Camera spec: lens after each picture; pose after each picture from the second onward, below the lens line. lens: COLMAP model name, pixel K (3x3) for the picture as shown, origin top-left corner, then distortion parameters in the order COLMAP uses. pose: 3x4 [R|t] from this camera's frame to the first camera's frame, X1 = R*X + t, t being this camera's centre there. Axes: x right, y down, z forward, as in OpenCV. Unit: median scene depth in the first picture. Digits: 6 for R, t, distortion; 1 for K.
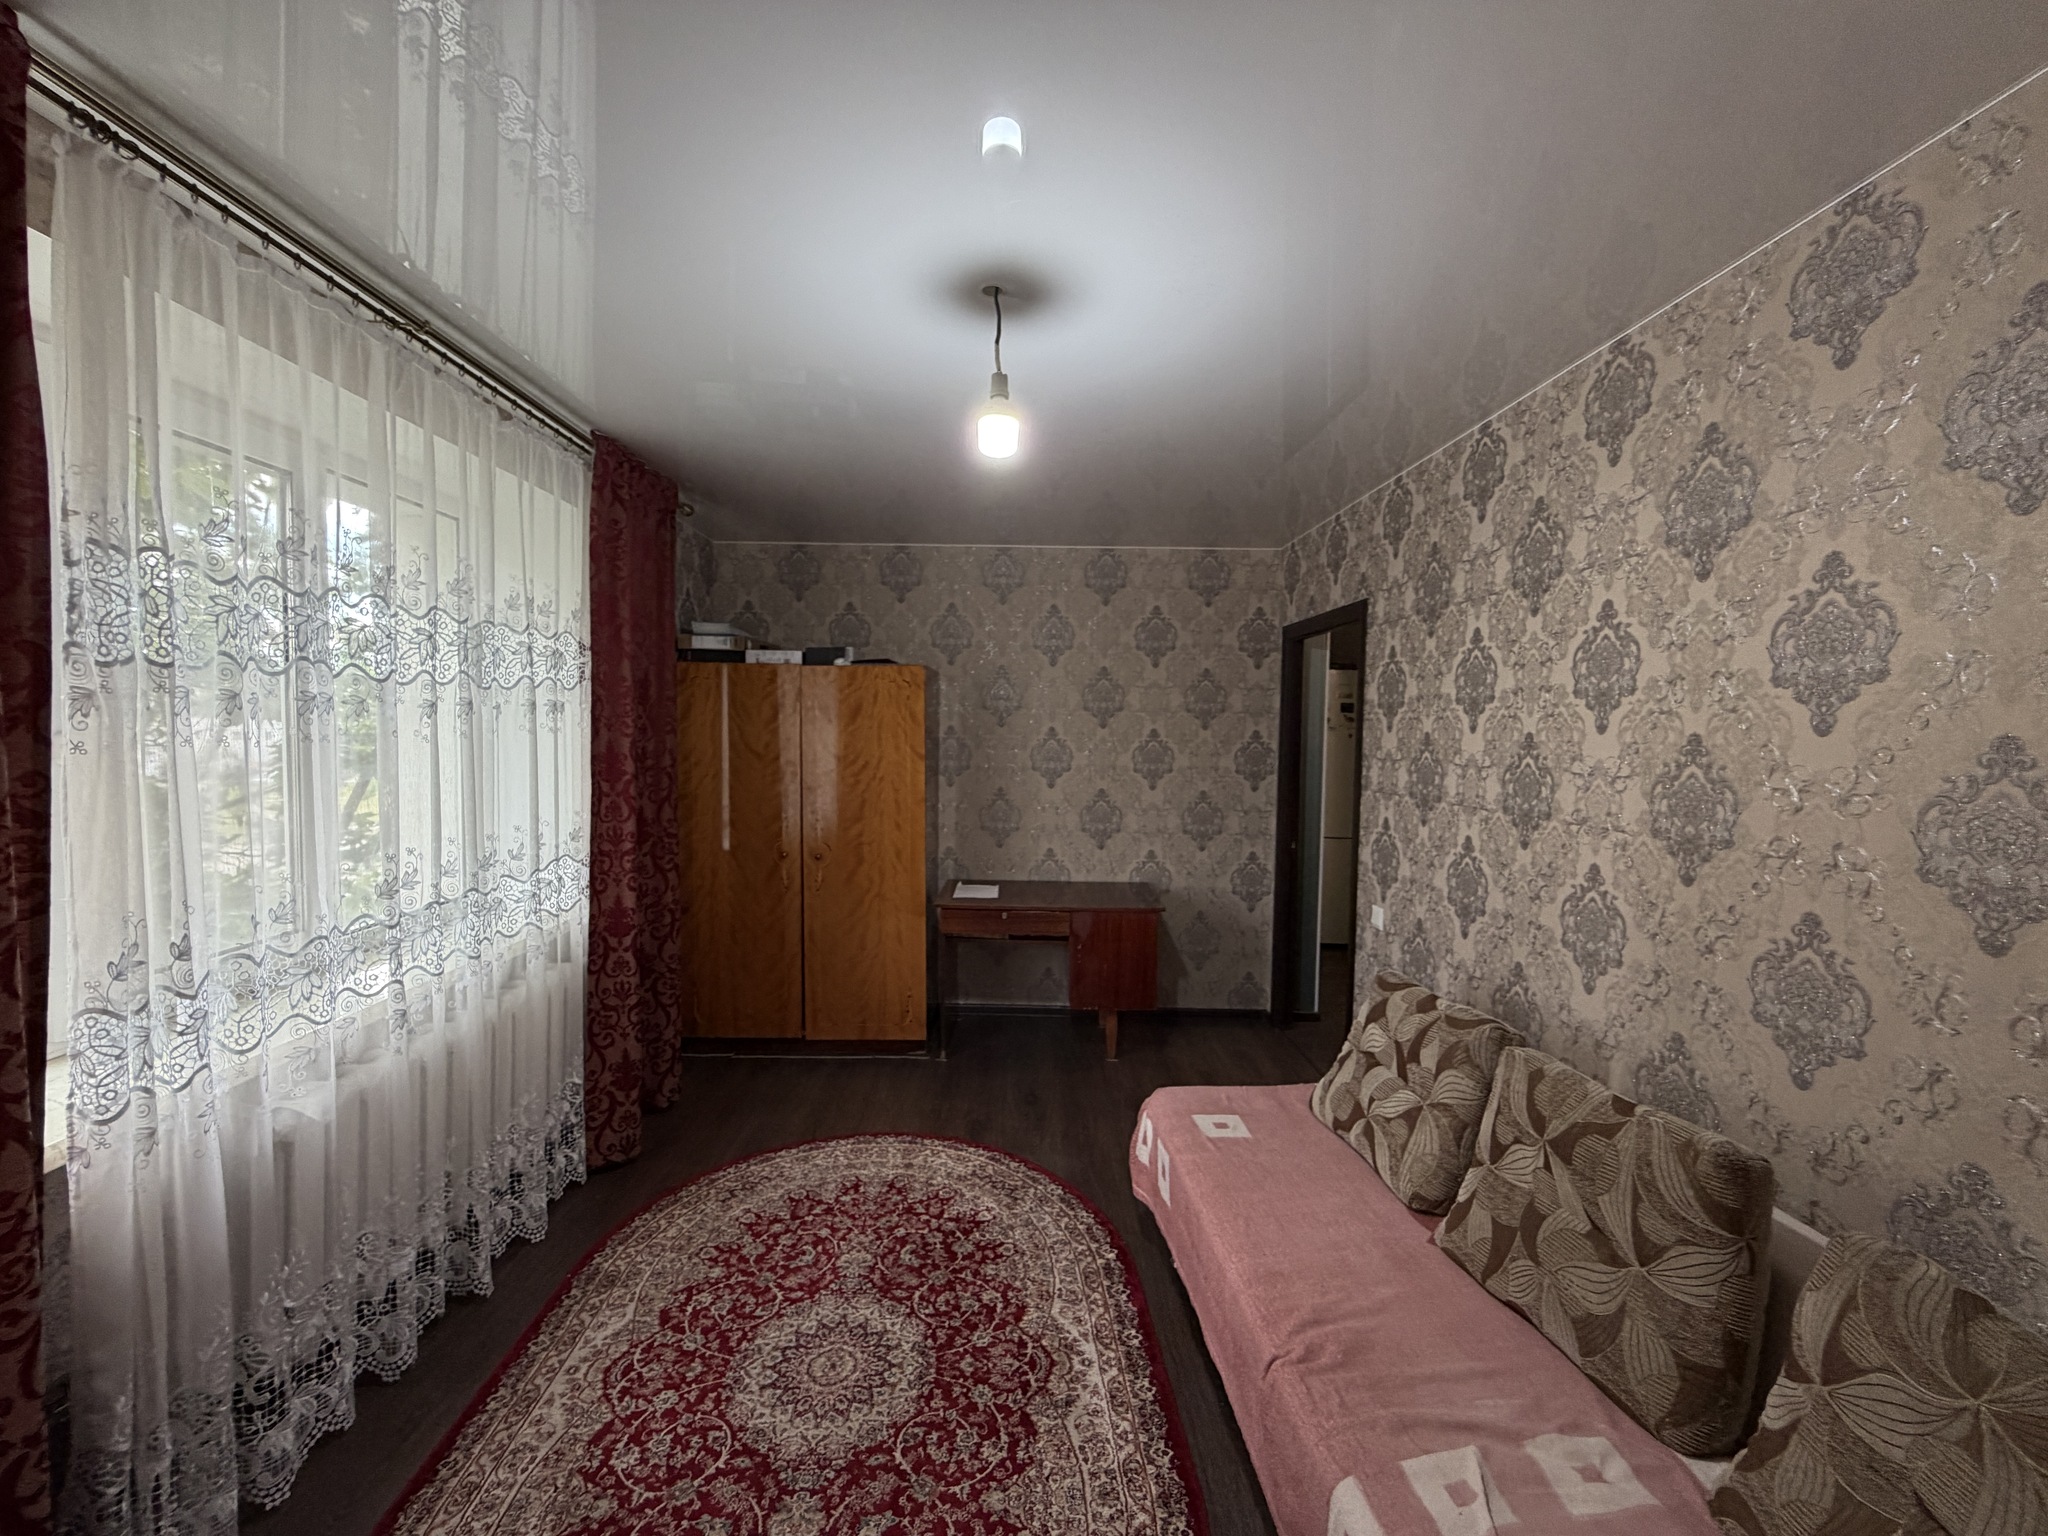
lens RADIAL K [[811.8, 0, 1011.7], [0, 811.8, 766.5], [0, 0, 1]] dist [-0.005450, 0.000282]
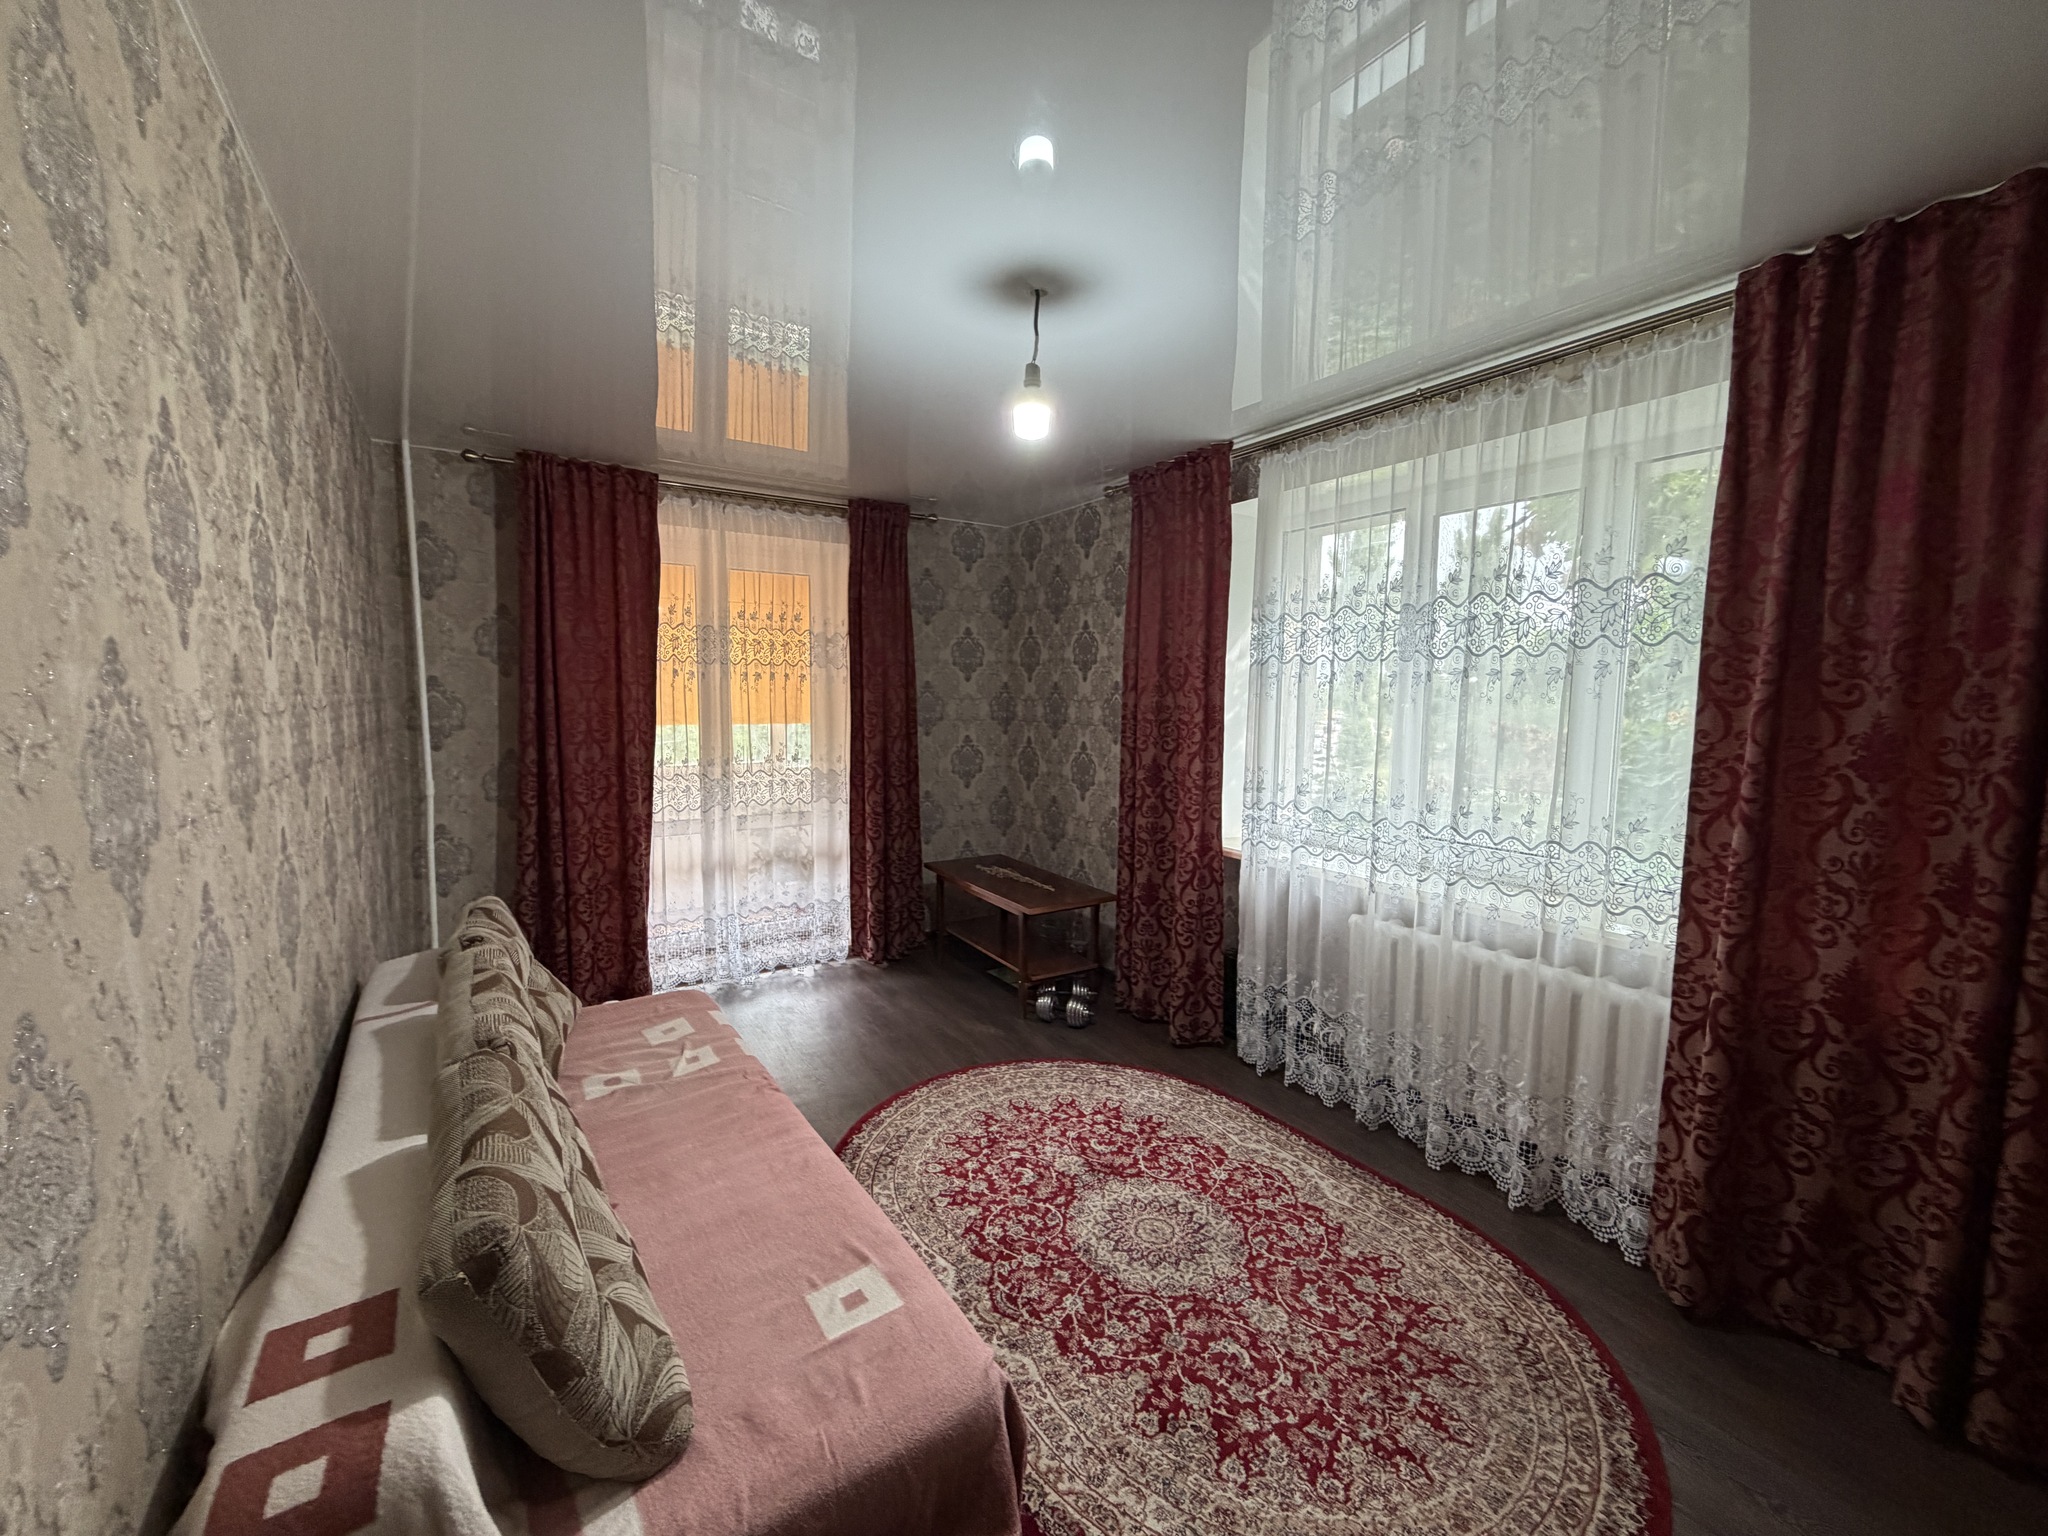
lens RADIAL K [[811.8, 0, 1013.1], [0, 811.8, 758.0], [0, 0, 1]] dist [-0.005450, 0.000282]
pose [[-0.848753, 0.016523, -0.528531, 0.550588], [-0.049523, 0.992635, 0.110560, -0.051426], [0.526465, 0.120012, -0.841684, 1.775342]]
